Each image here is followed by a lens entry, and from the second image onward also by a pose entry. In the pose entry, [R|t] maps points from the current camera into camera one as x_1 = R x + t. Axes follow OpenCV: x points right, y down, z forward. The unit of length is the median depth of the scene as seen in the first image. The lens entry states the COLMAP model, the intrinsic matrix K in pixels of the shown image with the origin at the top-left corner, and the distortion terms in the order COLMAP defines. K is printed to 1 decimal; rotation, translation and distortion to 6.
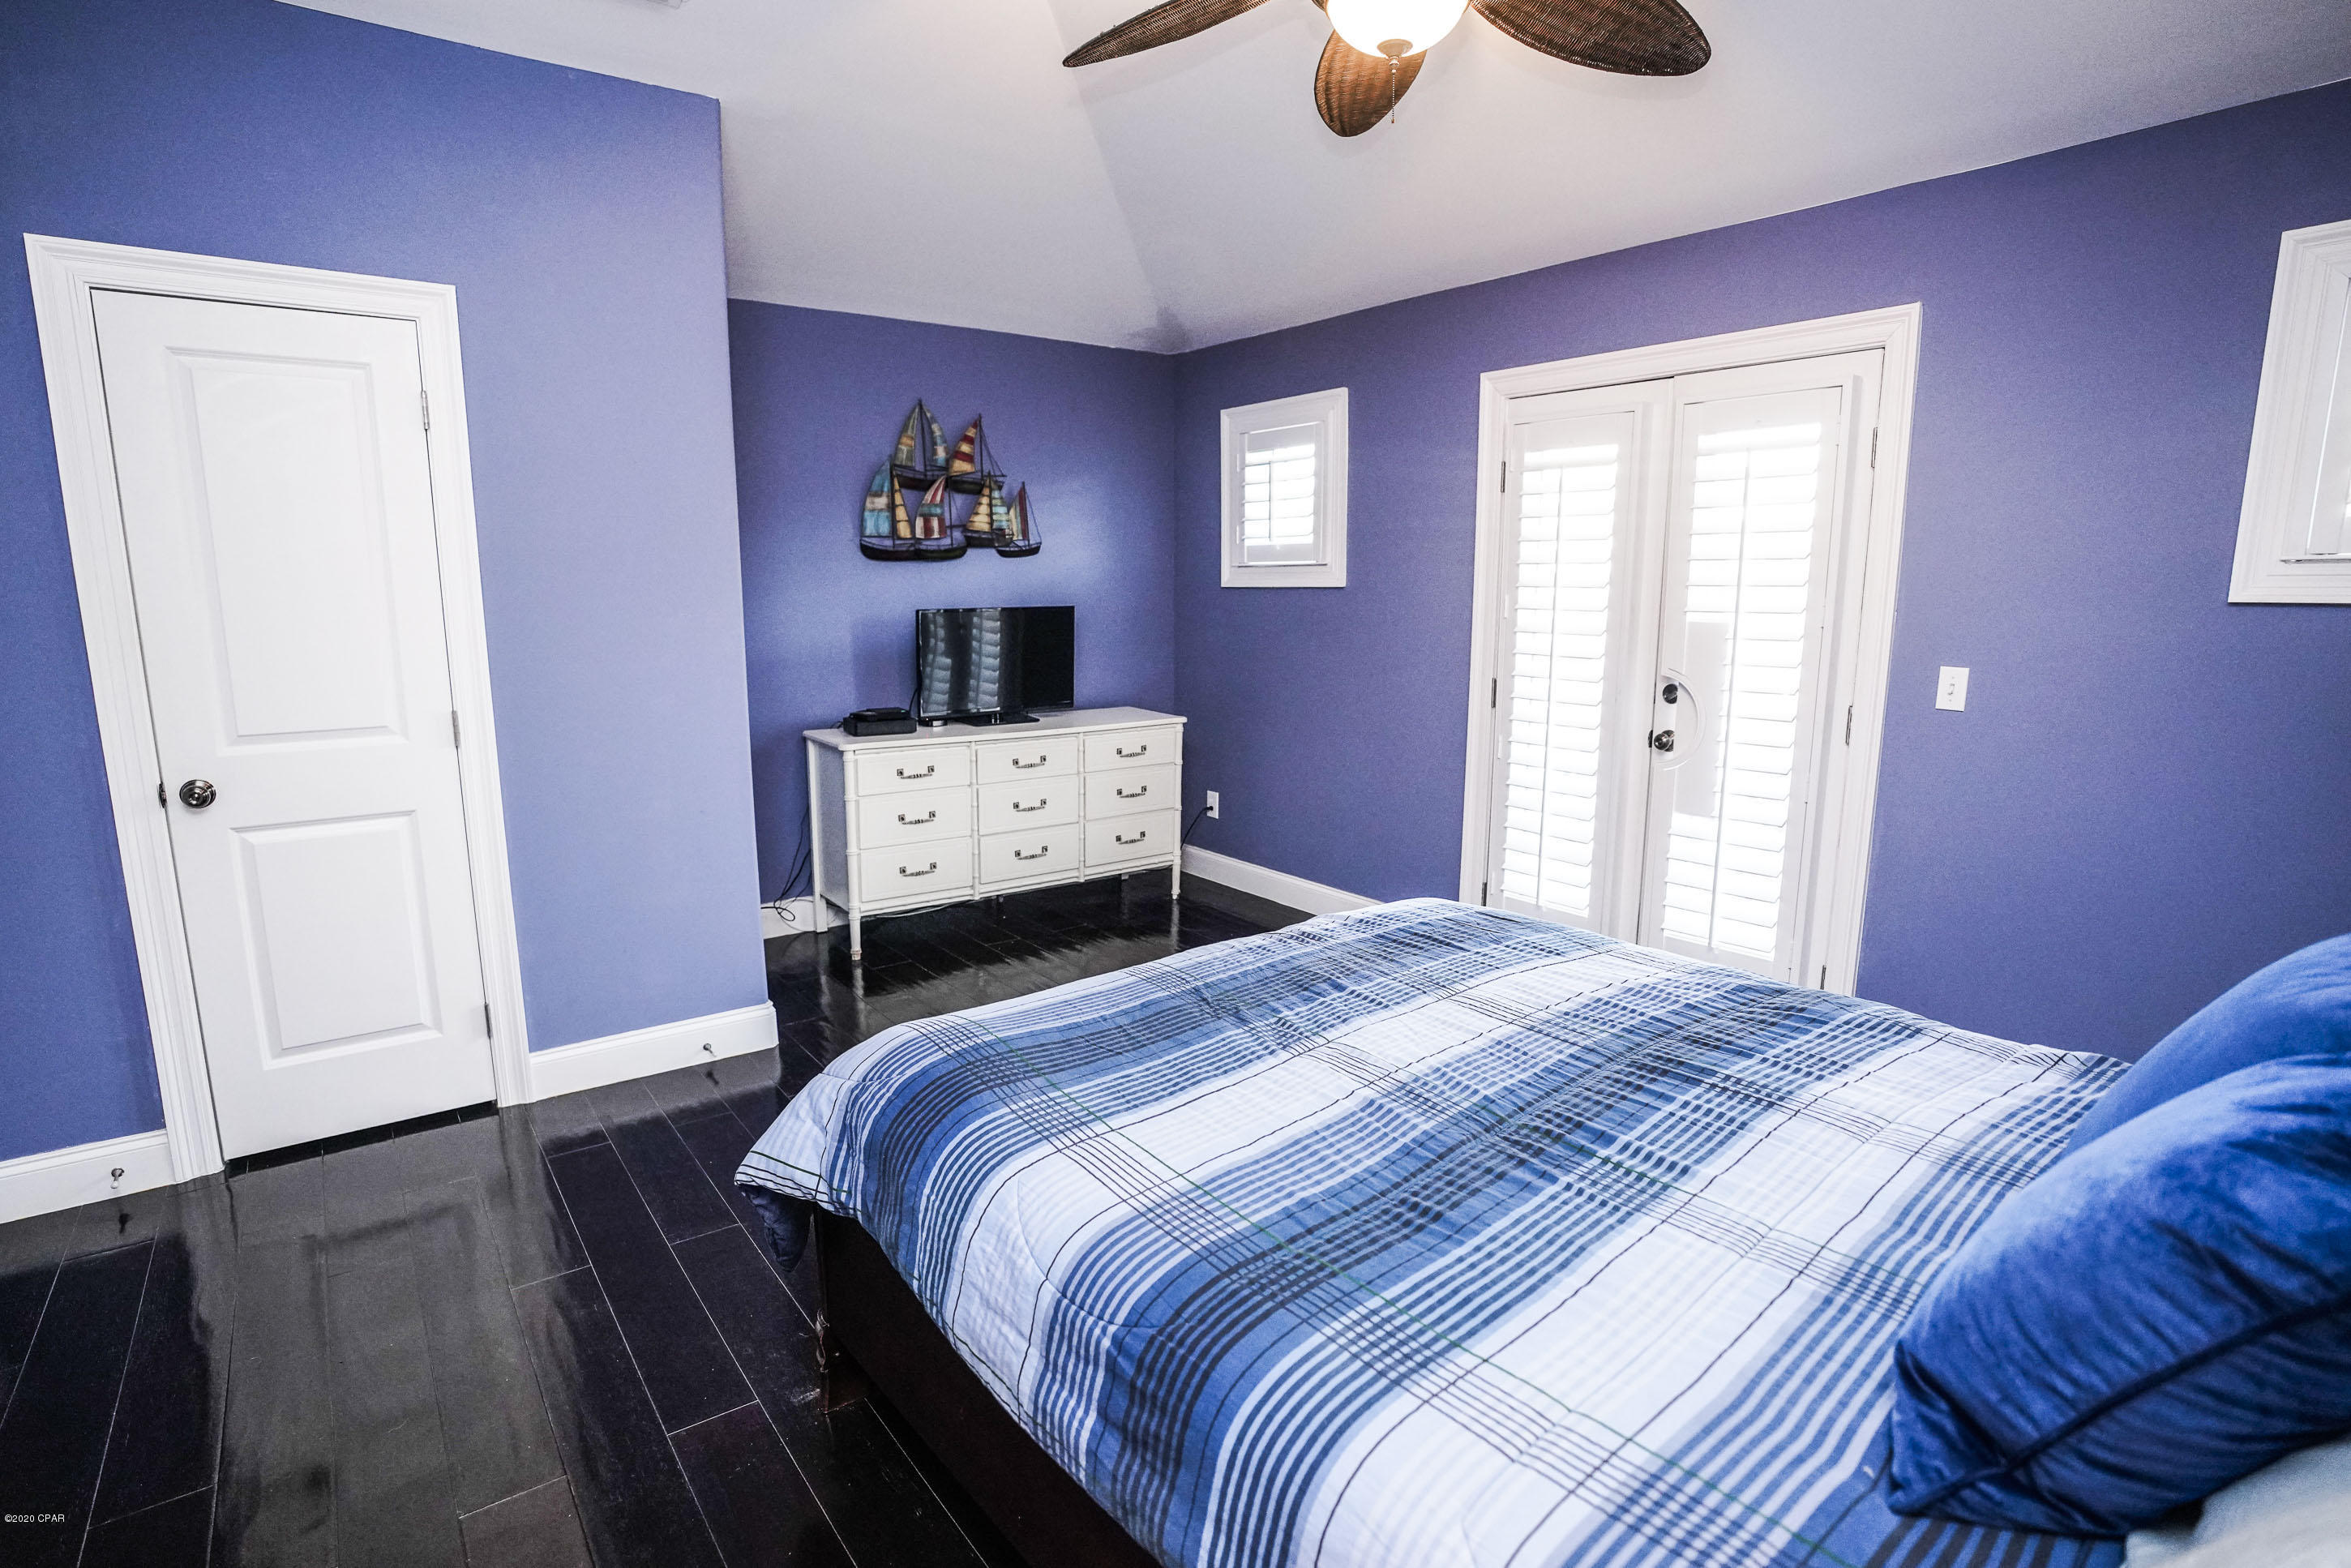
lens RADIAL K [[1164.0, 0, 1159.0], [0, 1164.0, 787.6], [0, 0, 1]] dist [-0.069654, 0.027999]
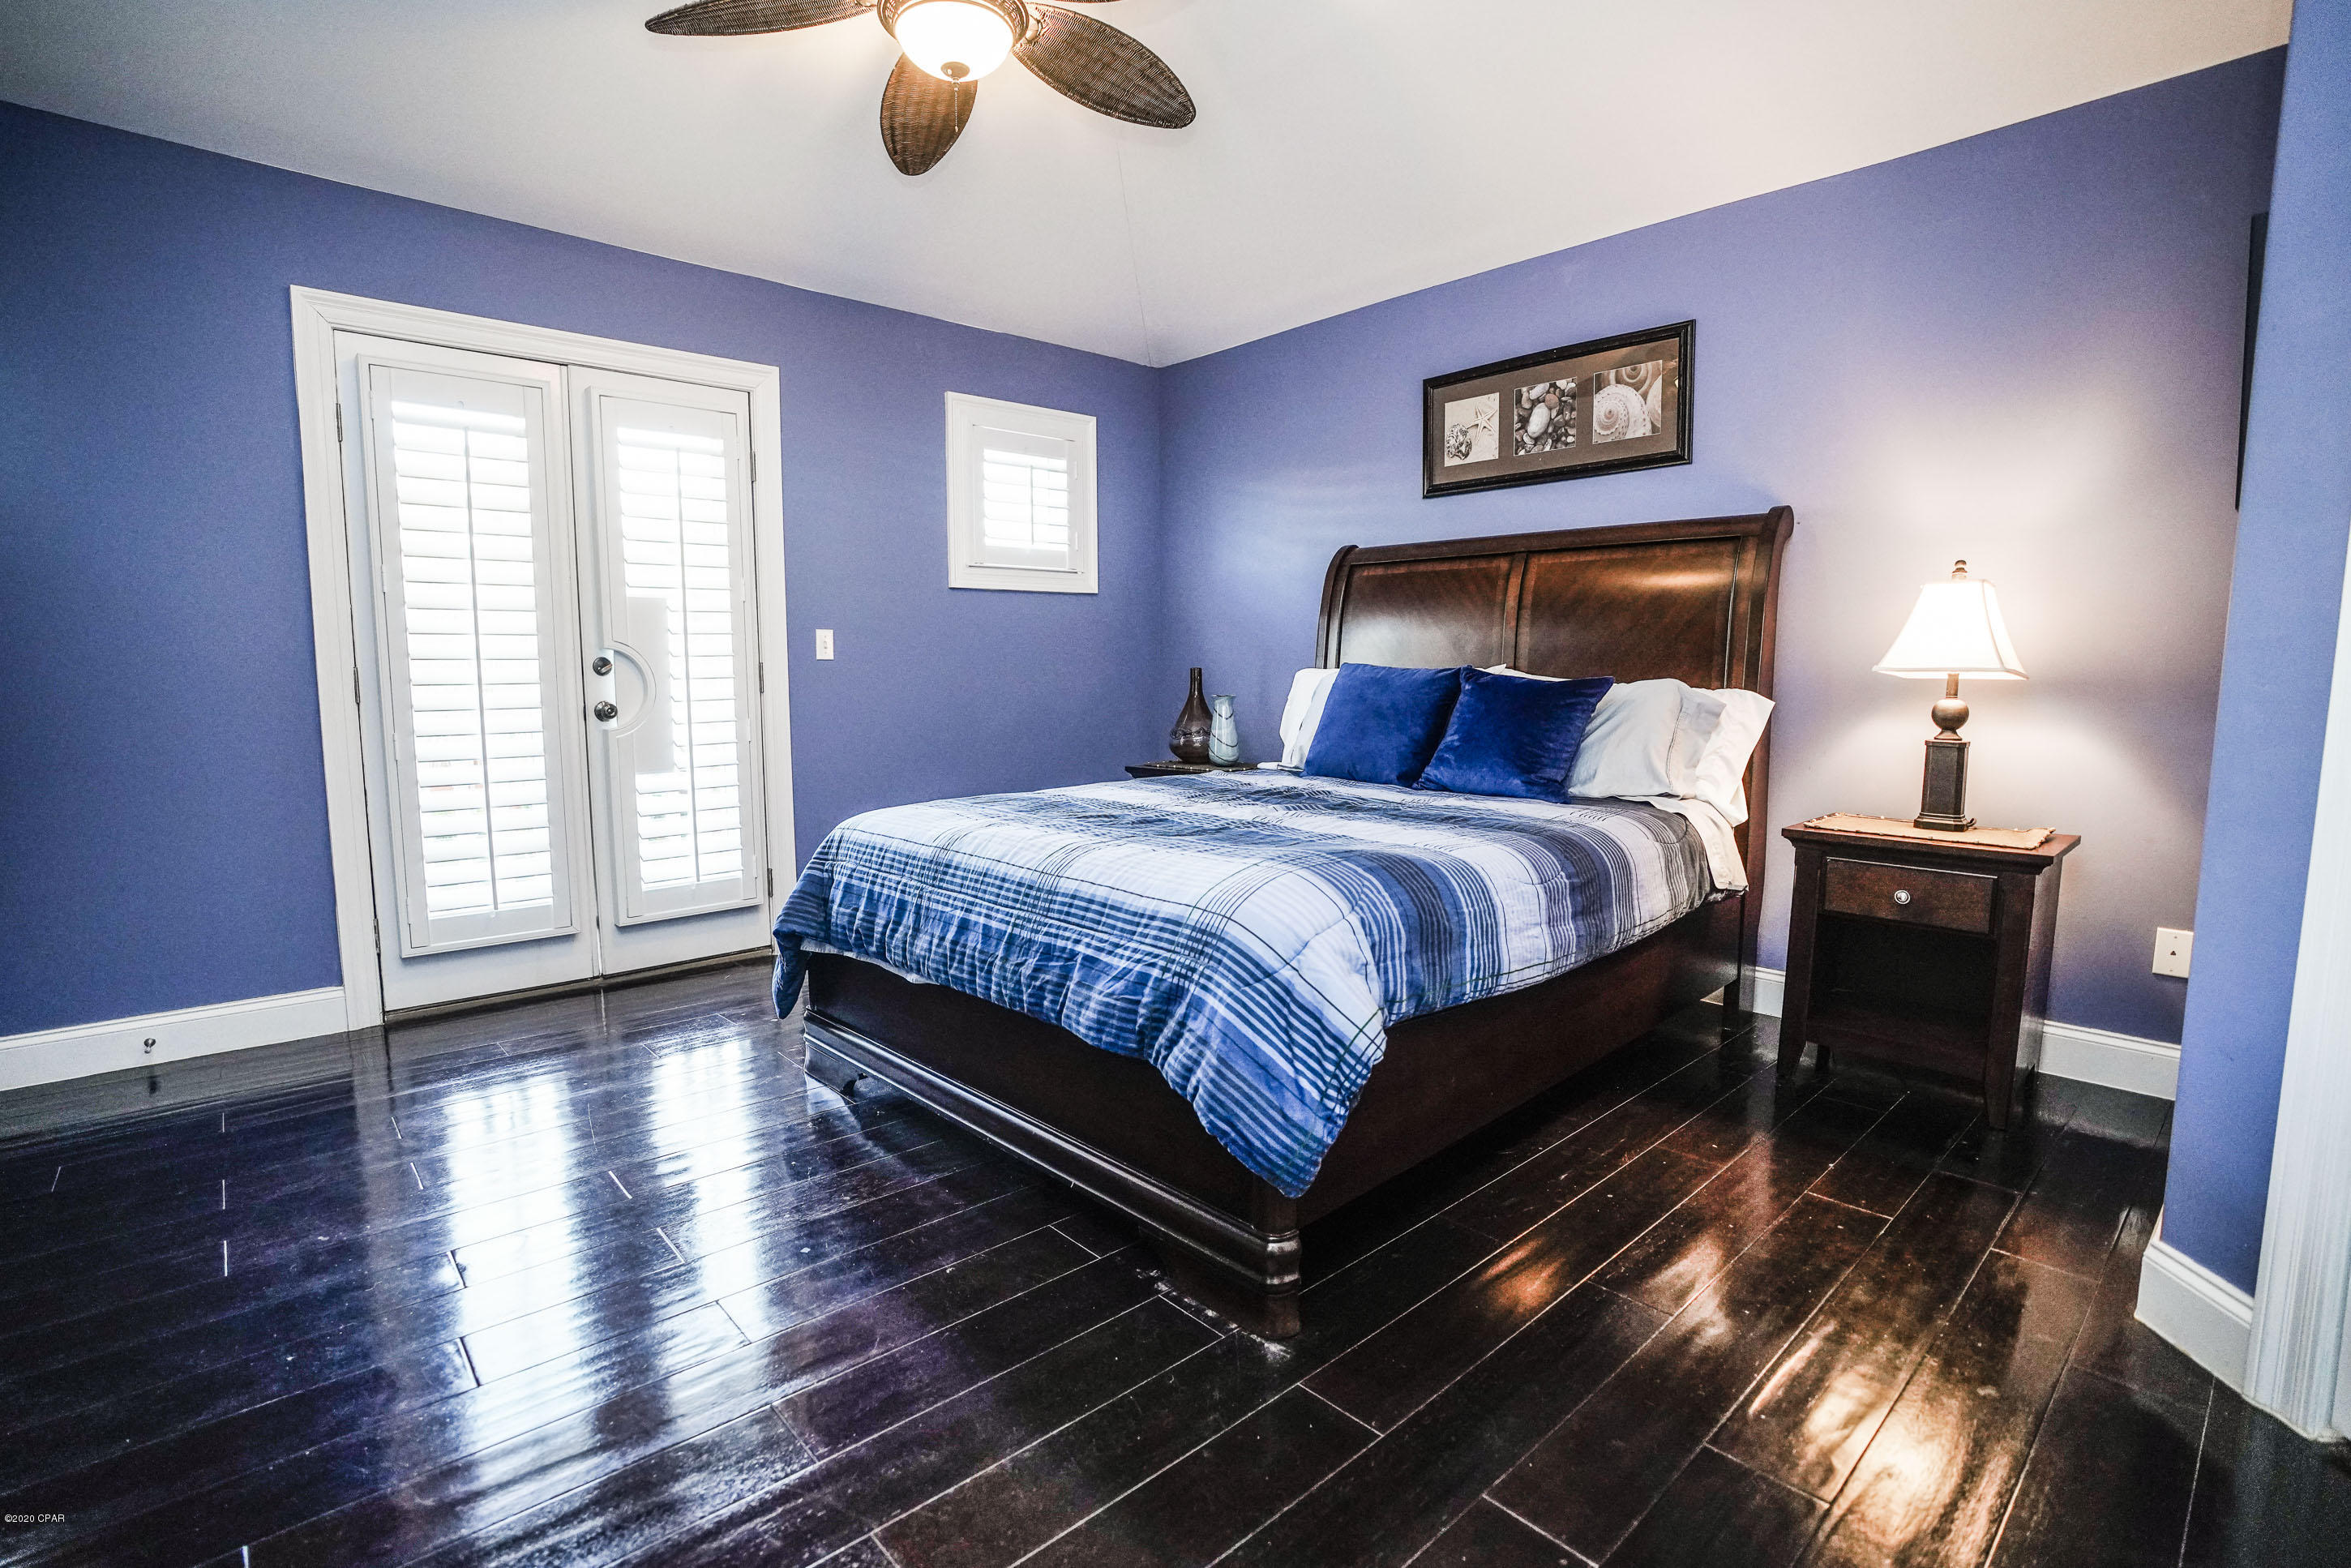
lens RADIAL K [[1091.1, 0, 1157.3], [0, 1091.1, 788.4], [0, 0, 1]] dist [-0.062893, 0.024363]
pose [[-0.077659, -0.112803, 0.990578, -0.701073], [0.175953, 0.976432, 0.124987, -0.007170], [-0.981331, 0.184001, -0.055981, 0.682697]]
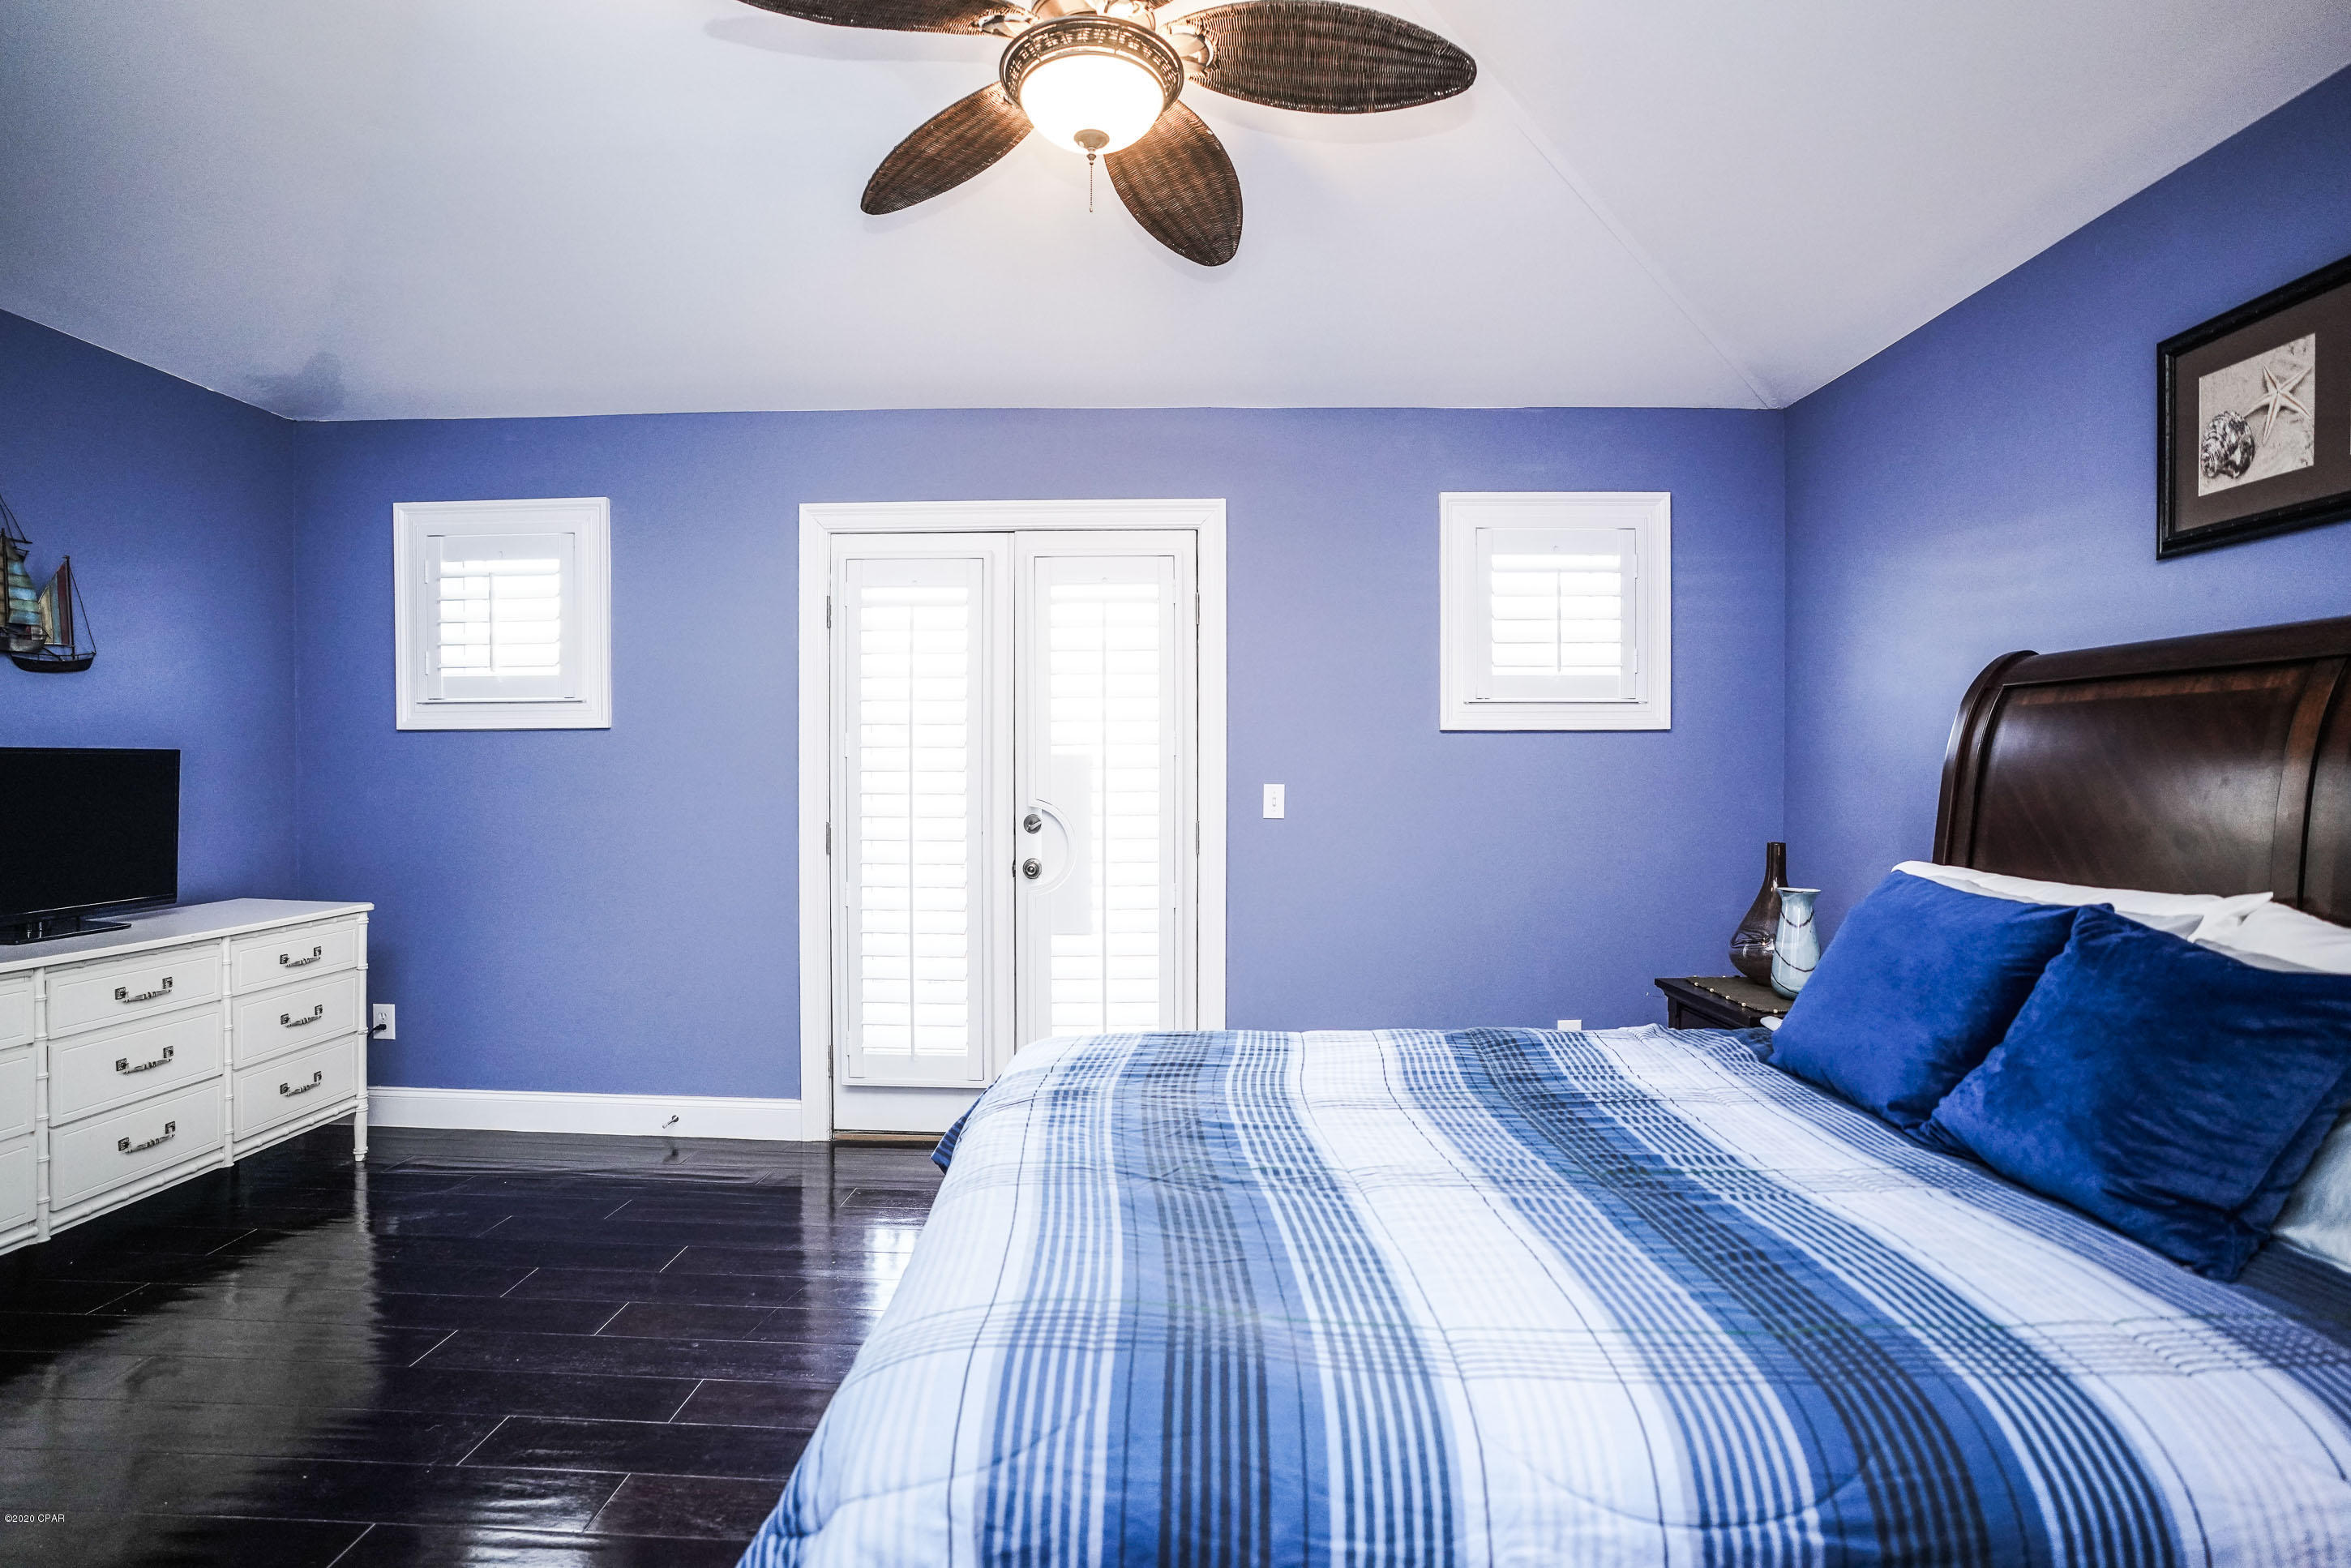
lens RADIAL K [[1133.0, 0, 1163.3], [0, 1133.0, 787.5], [0, 0, 1]] dist [-0.072270, 0.030413]
pose [[0.624086, -0.013396, 0.781241, -0.348197], [0.134248, 0.986823, -0.090321, -0.005395], [-0.769737, 0.161248, 0.617660, 0.310772]]
